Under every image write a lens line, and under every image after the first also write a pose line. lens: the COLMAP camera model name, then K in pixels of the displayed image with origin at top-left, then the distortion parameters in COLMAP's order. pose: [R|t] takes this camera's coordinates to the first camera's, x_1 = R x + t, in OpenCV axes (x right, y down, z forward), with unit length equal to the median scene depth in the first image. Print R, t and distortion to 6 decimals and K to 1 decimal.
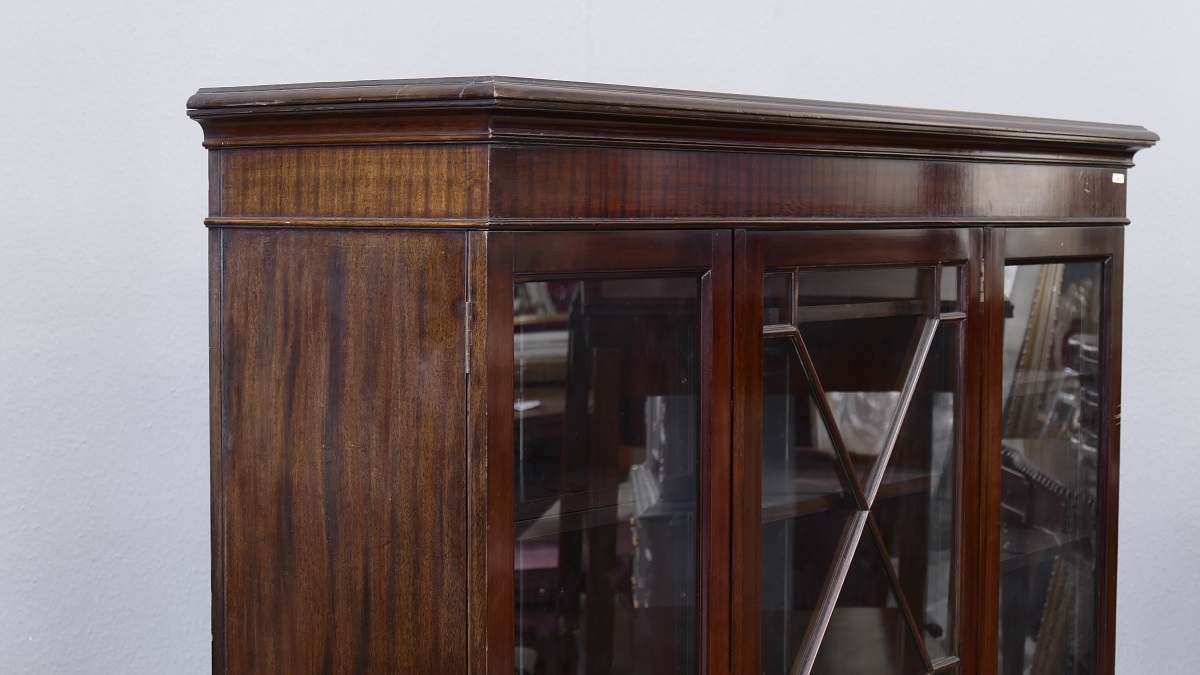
lens RADIAL K [[2360.3, 0, 603.6], [0, 2360.3, 339.6], [0, 0, 1]] dist [-0.049438, 0.000000]
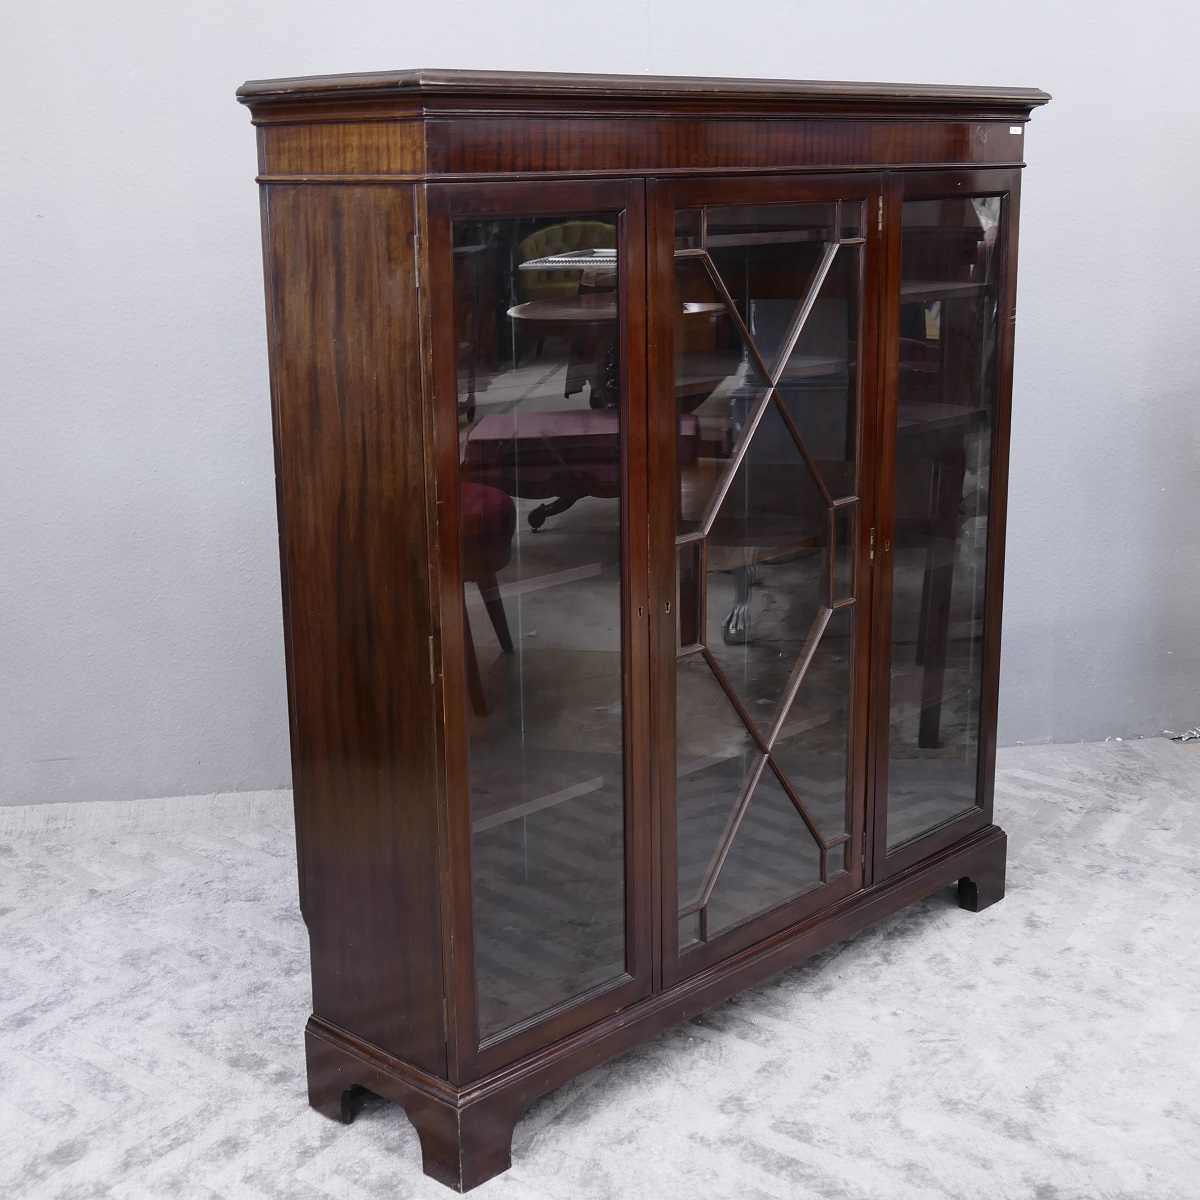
lens RADIAL K [[1845.0, 0, 601.2], [0, 1845.0, 599.7], [0, 0, 1]] dist [-0.023346, 0.000000]
pose [[0.990458, 0.014665, -0.137035, 0.190569], [0.010291, 0.983676, 0.179654, 0.001174], [0.137432, -0.179350, 0.974139, -0.080943]]
